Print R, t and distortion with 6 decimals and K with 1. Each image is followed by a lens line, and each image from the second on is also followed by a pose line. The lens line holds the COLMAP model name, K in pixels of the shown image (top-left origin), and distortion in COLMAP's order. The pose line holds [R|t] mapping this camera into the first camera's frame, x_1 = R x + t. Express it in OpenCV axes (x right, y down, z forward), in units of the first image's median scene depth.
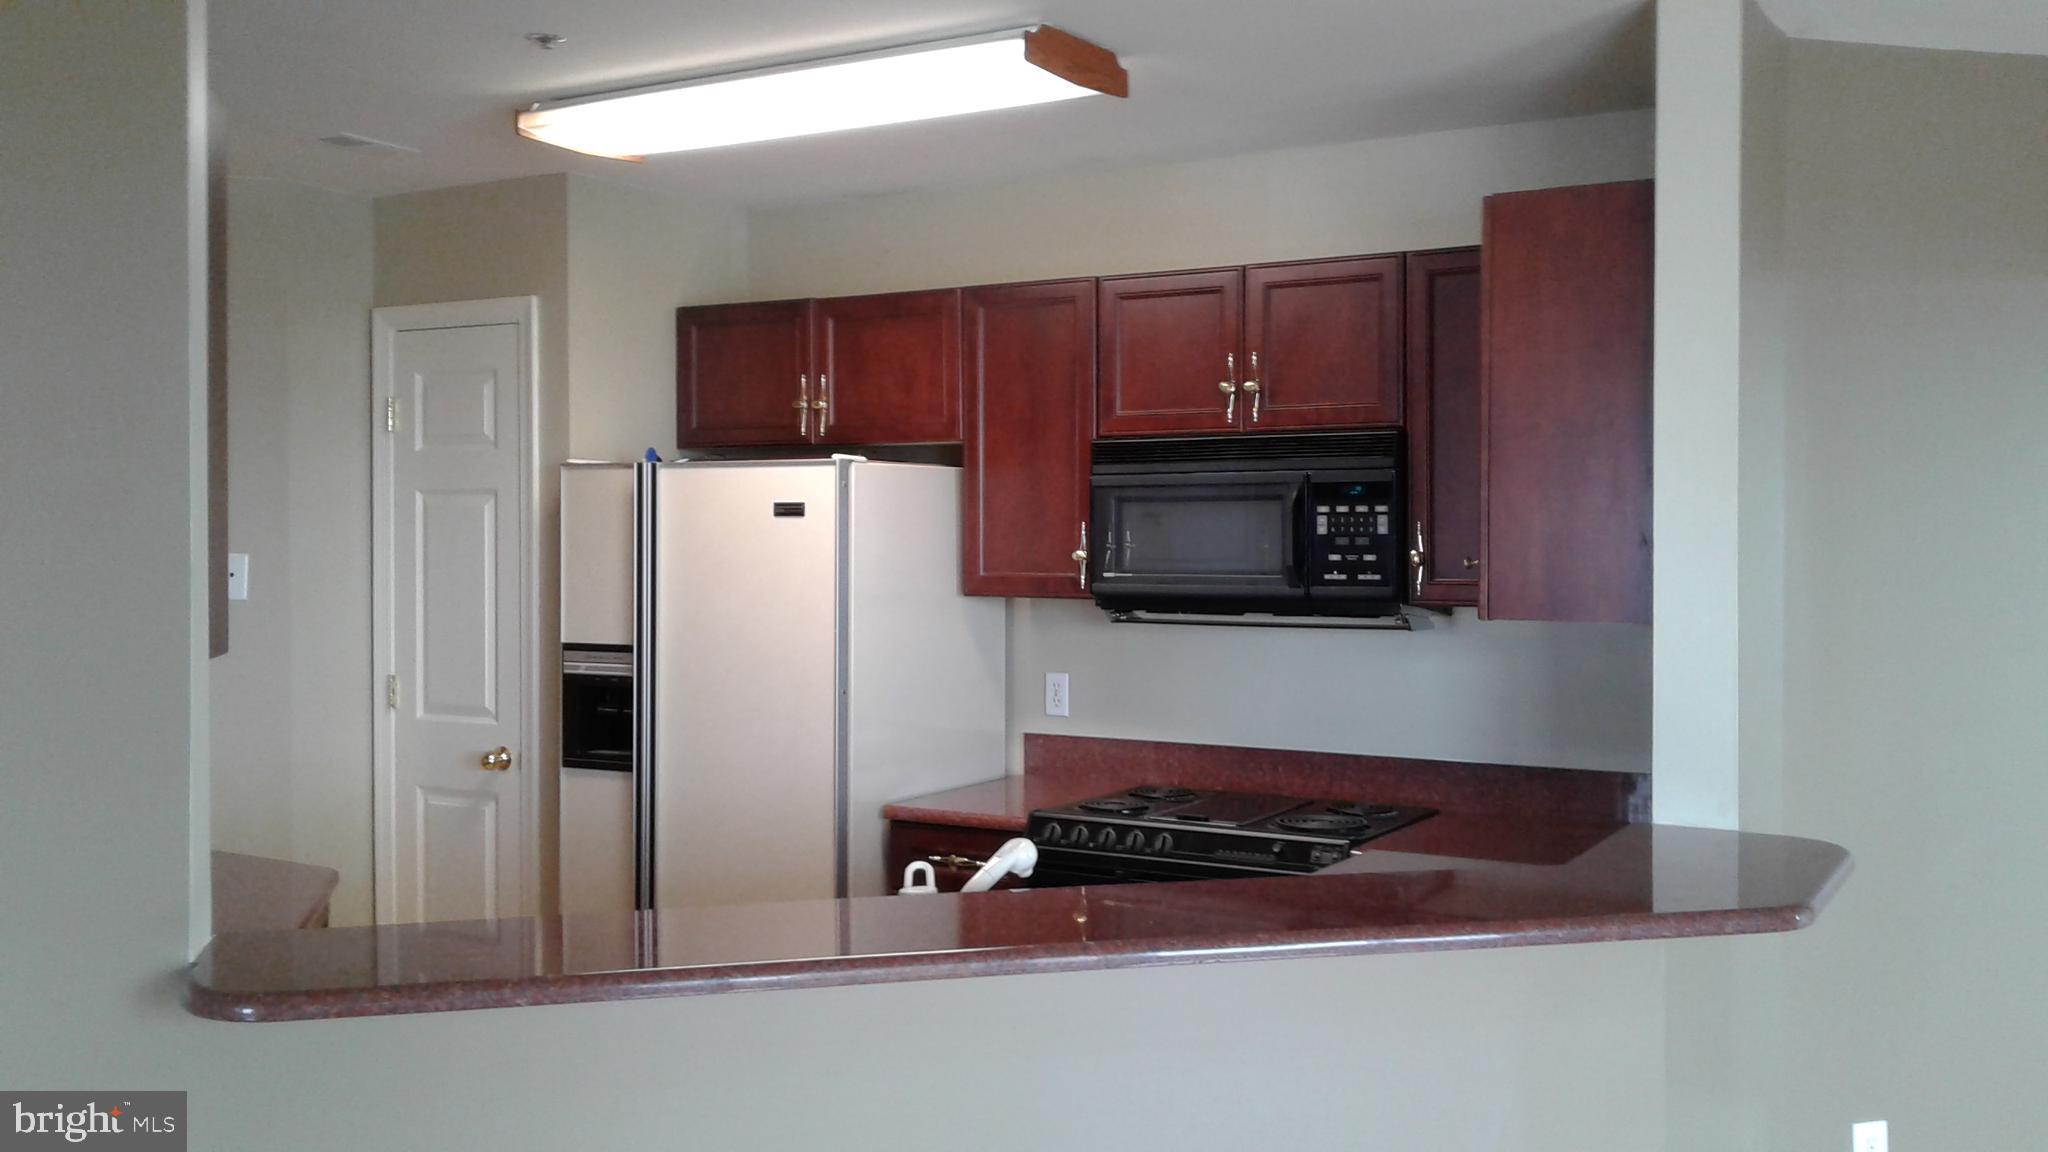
lens RADIAL K [[1935.5, 0, 1027.0], [0, 1935.5, 509.0], [0, 0, 1]] dist [0.098099, -0.237526]
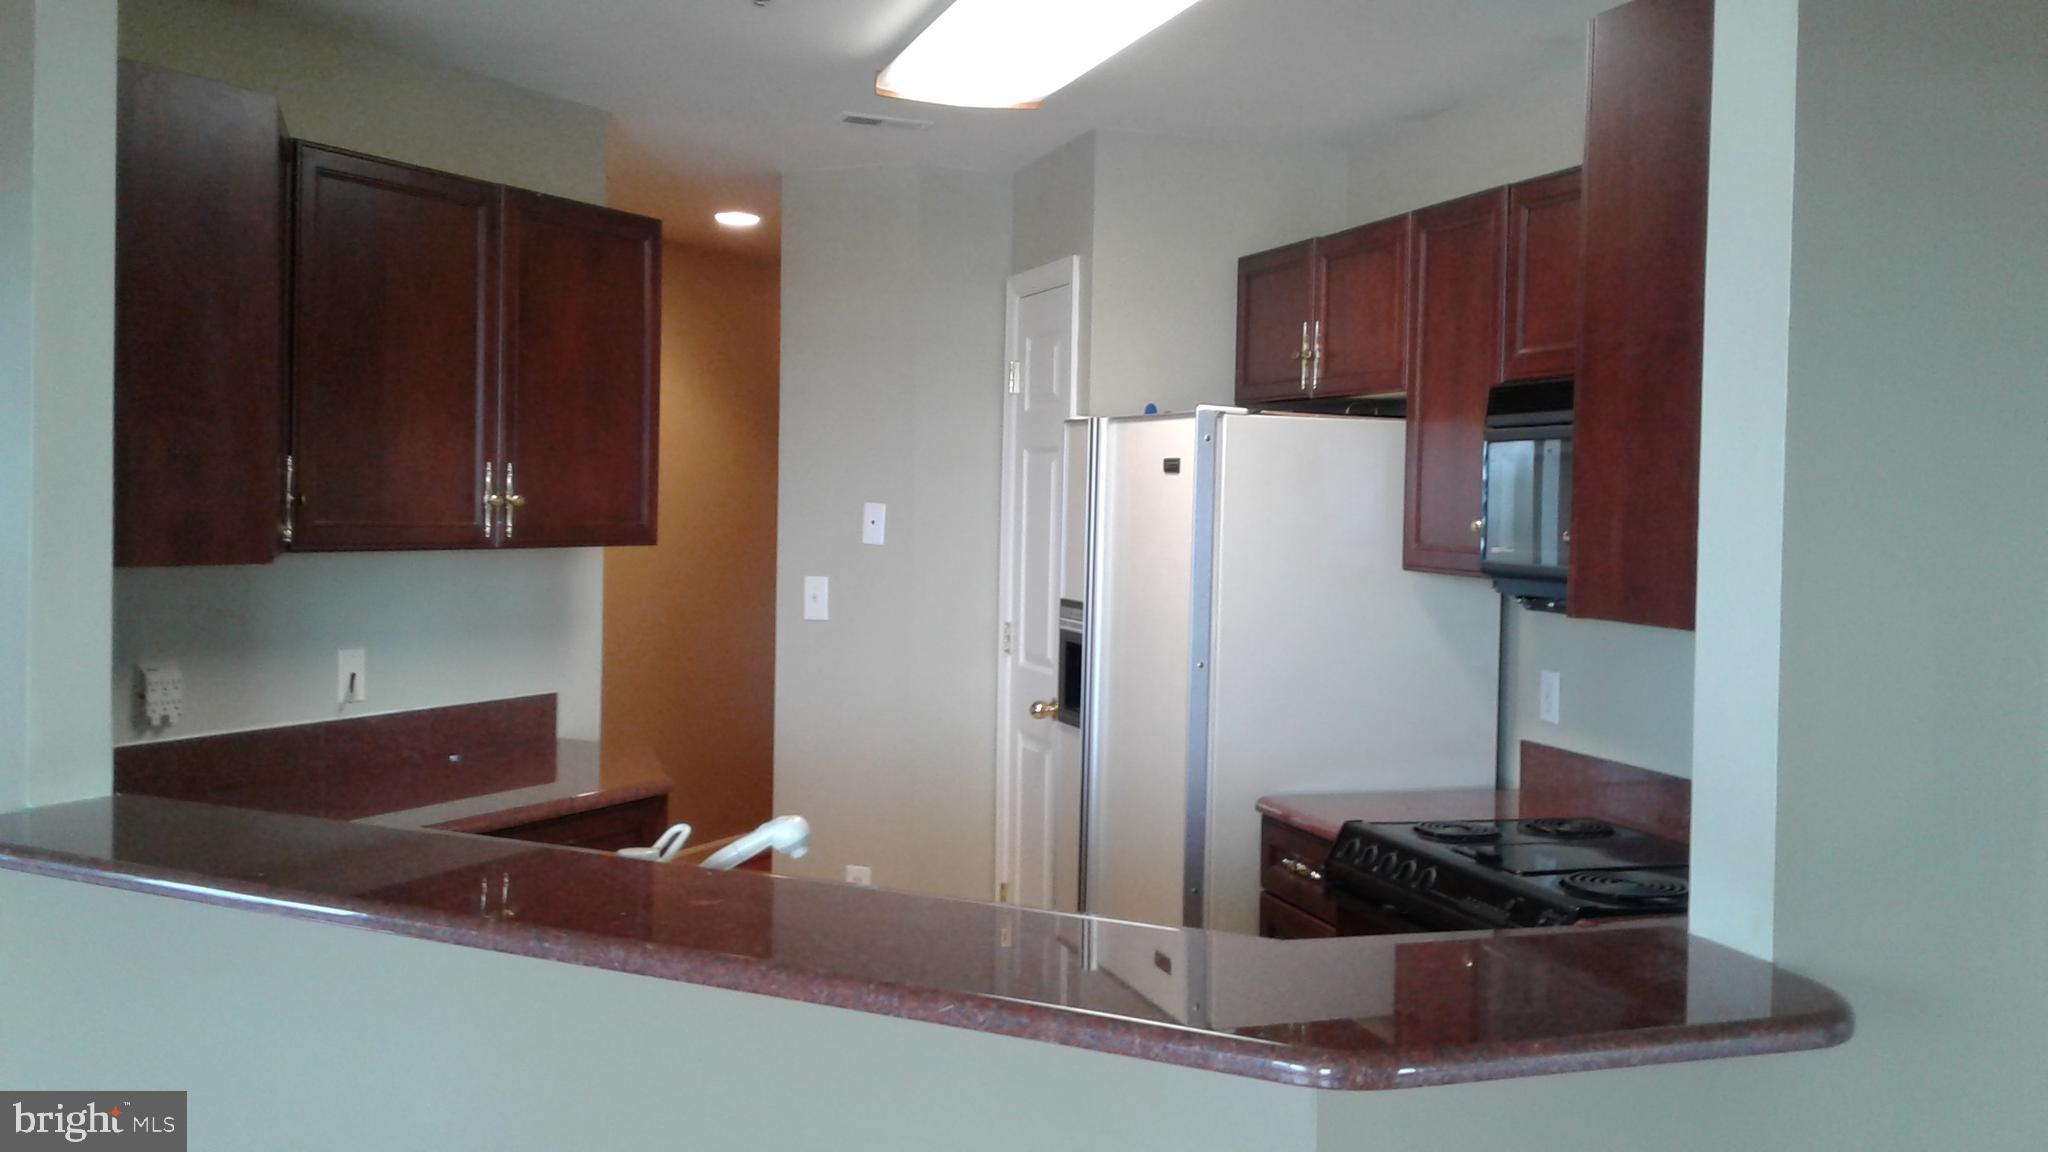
lens RADIAL K [[1935.5, 0, 1027.0], [0, 1935.5, 509.0], [0, 0, 1]] dist [0.098099, -0.237526]
pose [[0.732012, 0.025337, -0.680820, 0.418921], [-0.020302, 0.999676, 0.015374, 0.007358], [0.680989, 0.002568, 0.732289, 0.246441]]
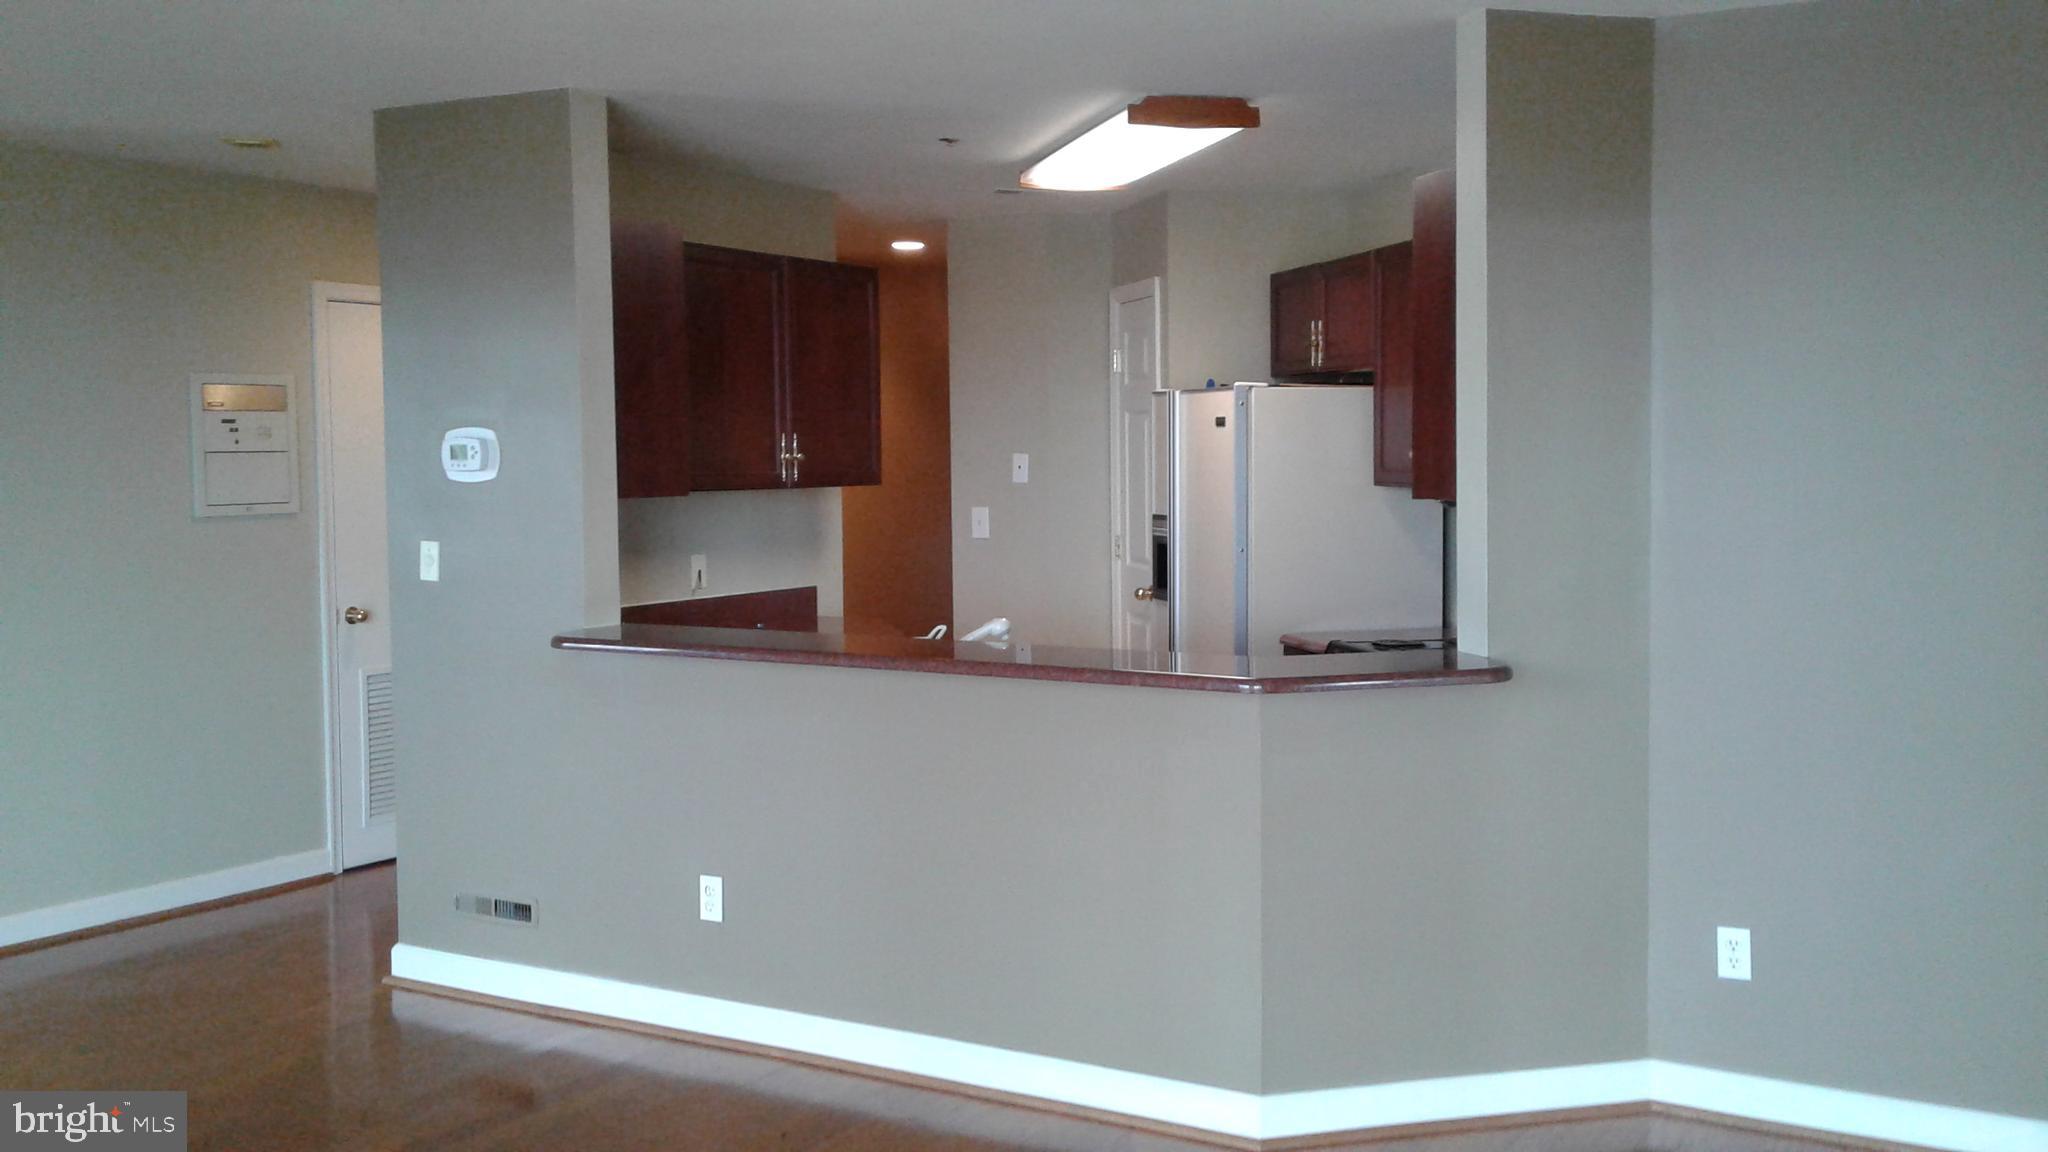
lens RADIAL K [[1935.5, 0, 1027.0], [0, 1935.5, 509.0], [0, 0, 1]] dist [0.098099, -0.237526]
pose [[0.691119, 0.021798, -0.722412, 0.734905], [0.010113, 0.999156, 0.039824, 0.005440], [0.722670, -0.034828, 0.690315, -0.078858]]
